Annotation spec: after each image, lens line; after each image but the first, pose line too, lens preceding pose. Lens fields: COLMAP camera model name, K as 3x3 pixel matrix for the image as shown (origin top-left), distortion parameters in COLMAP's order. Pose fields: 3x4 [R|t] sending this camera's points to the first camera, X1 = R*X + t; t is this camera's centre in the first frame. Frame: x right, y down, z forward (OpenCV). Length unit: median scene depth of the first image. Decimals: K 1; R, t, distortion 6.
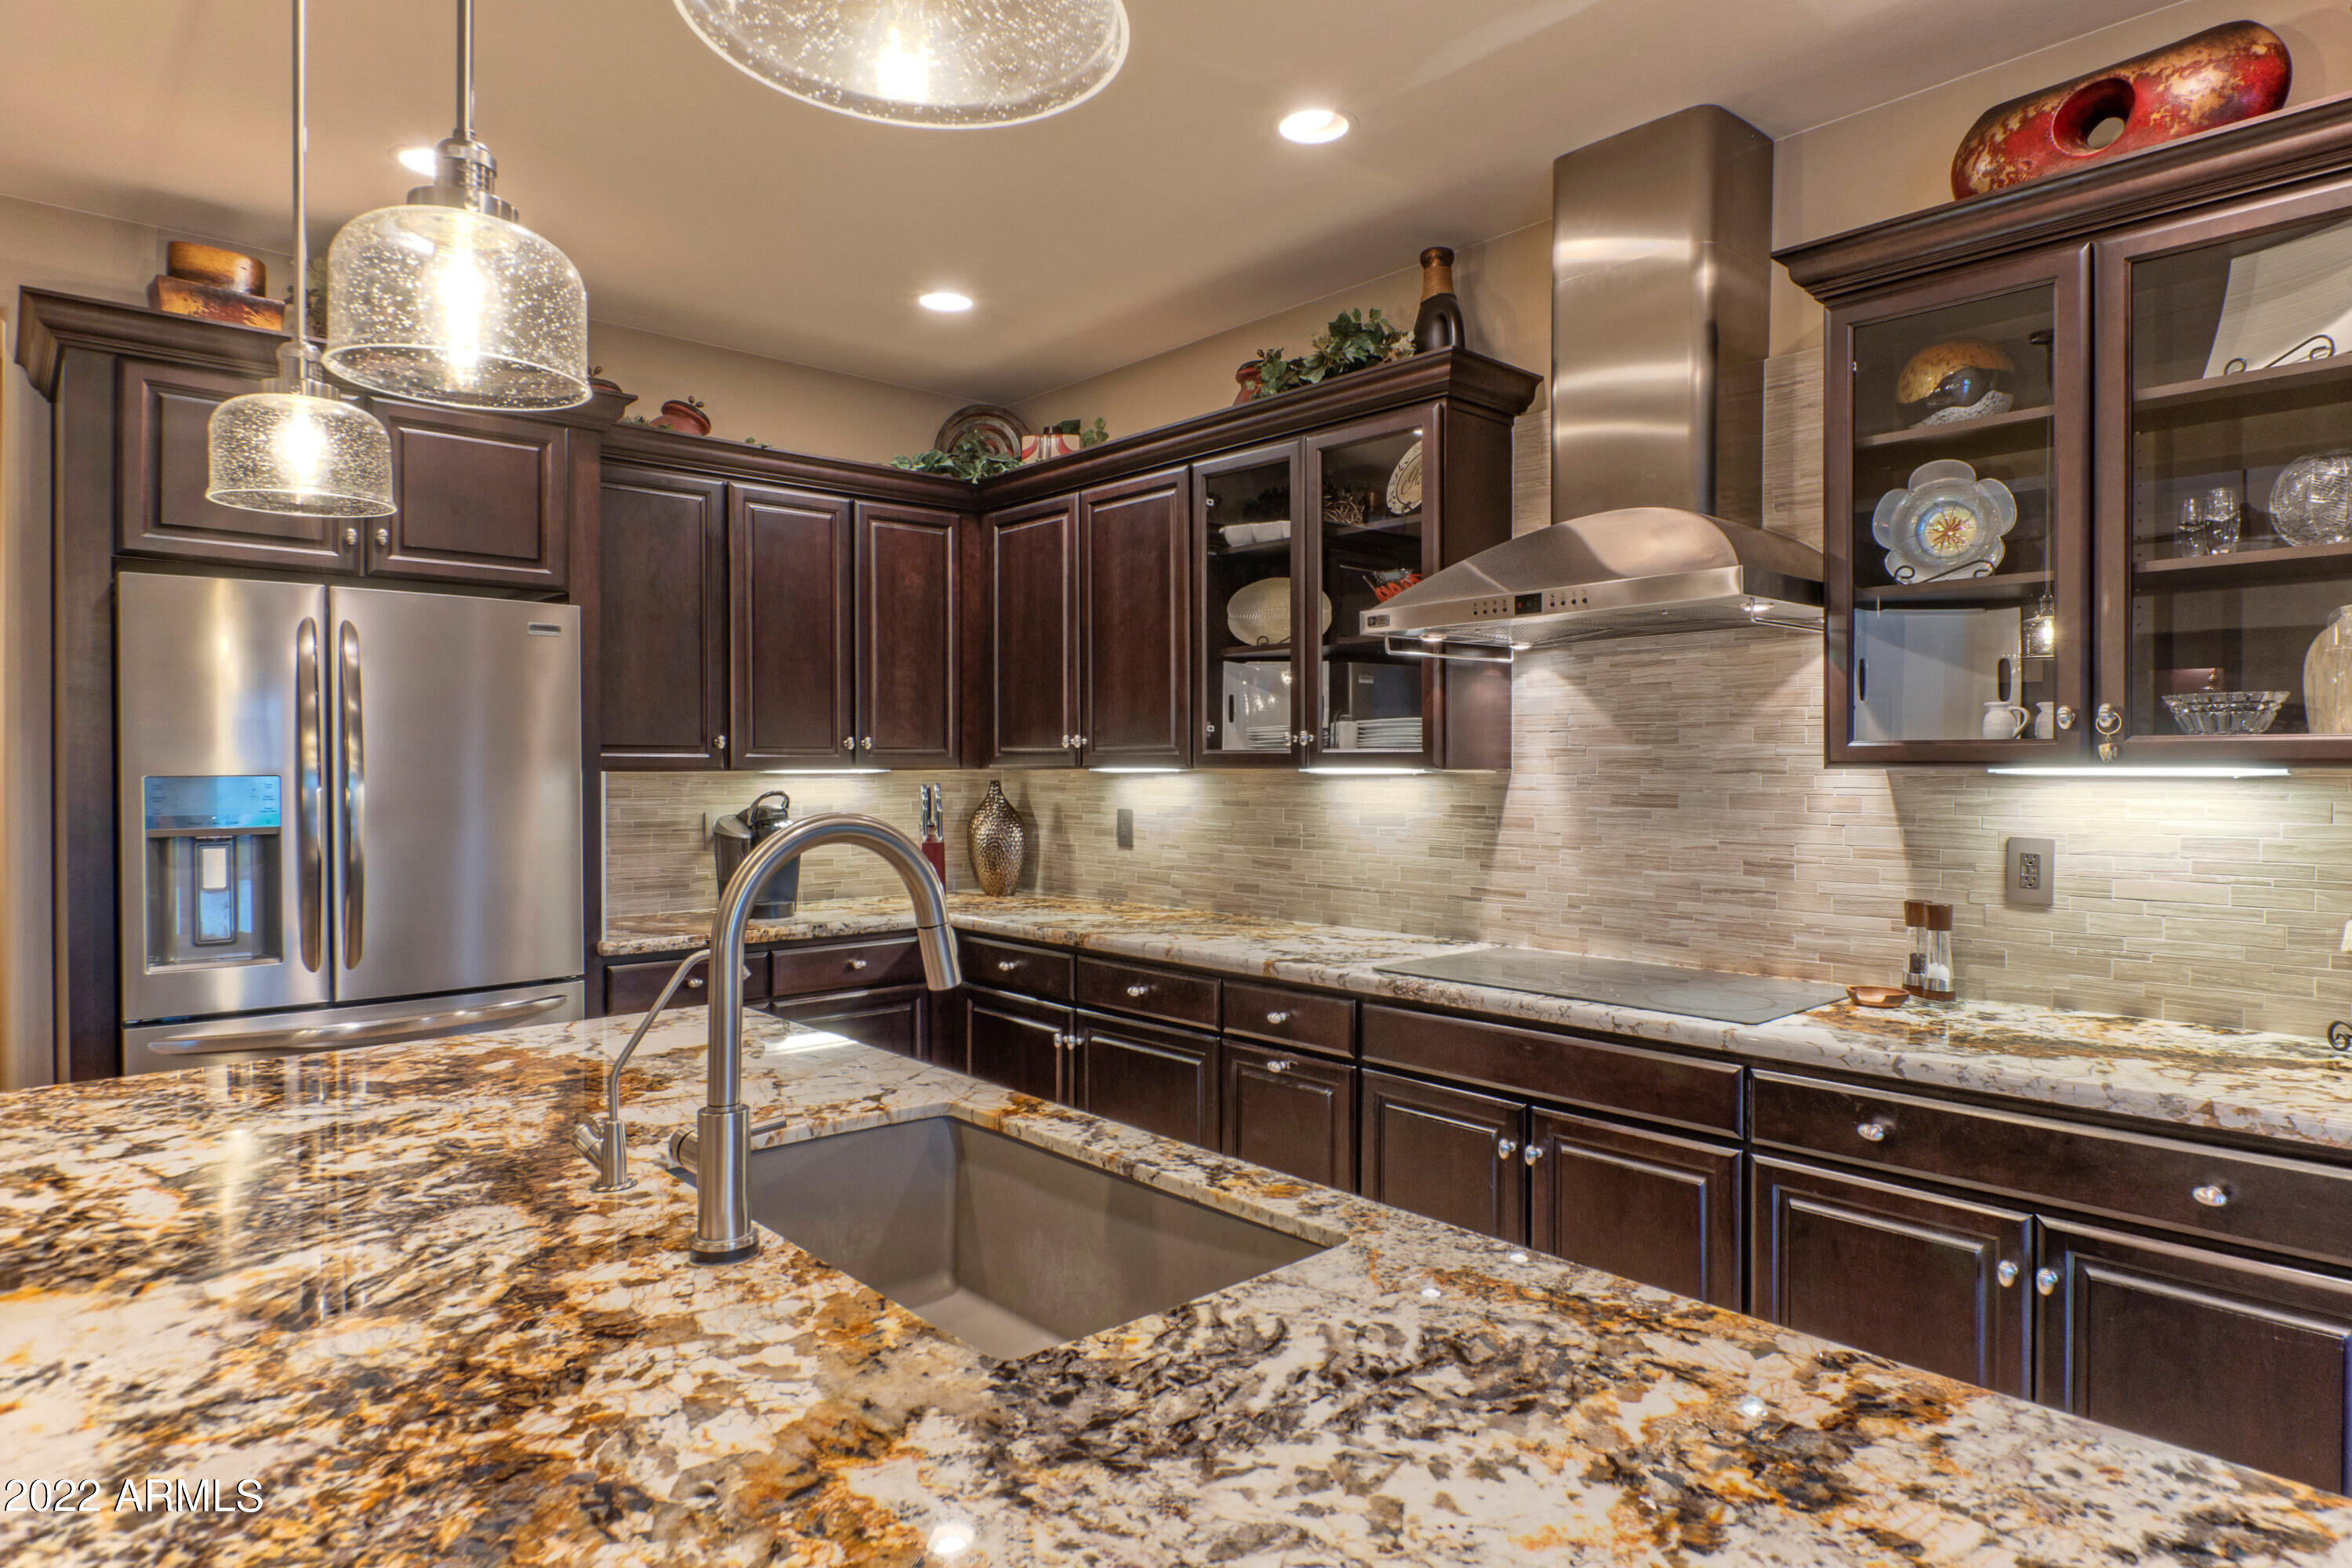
lens RADIAL K [[1350.3, 0, 1176.0], [0, 1350.3, 784.0], [0, 0, 1]] dist [-0.006192, -0.002740]
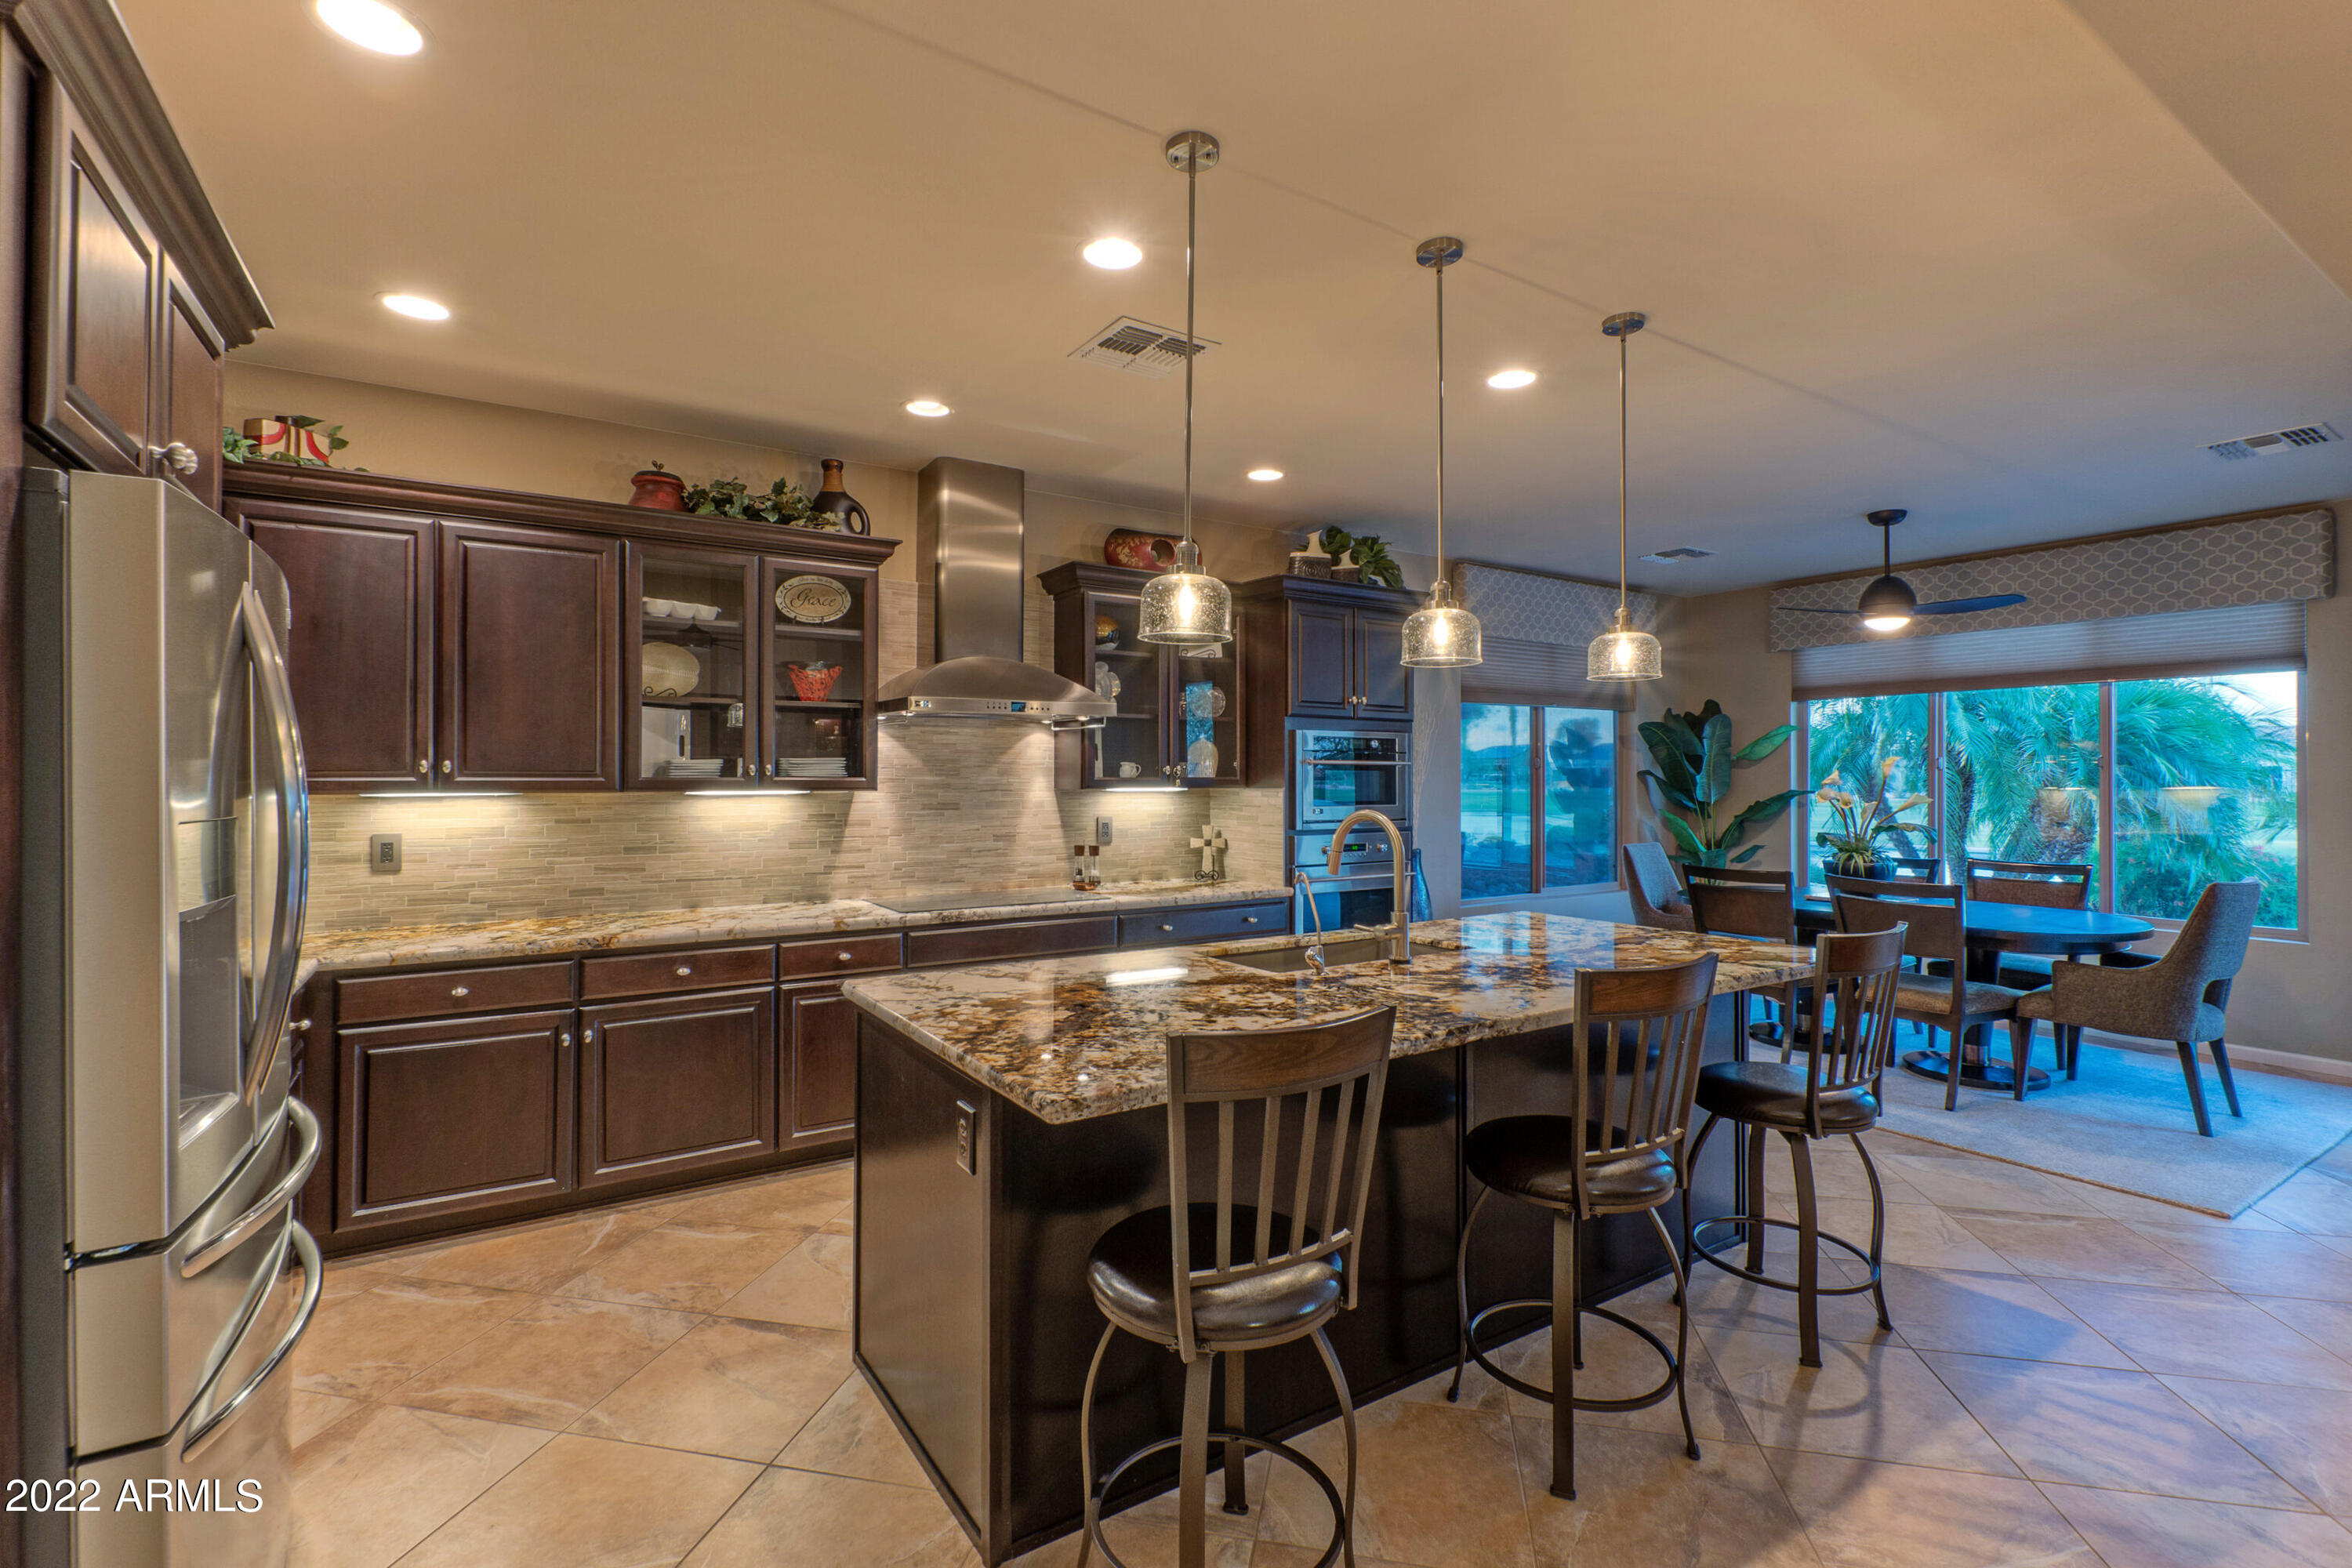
lens RADIAL K [[1038.6, 0, 1176.0], [0, 1038.6, 784.0], [0, 0, 1]] dist [0.000861, 0.000018]
pose [[0.160072, -0.003773, 0.987098, -0.945872], [0.011877, 0.999928, 0.001896, -0.016525], [-0.987034, 0.011420, 0.160105, 0.424068]]
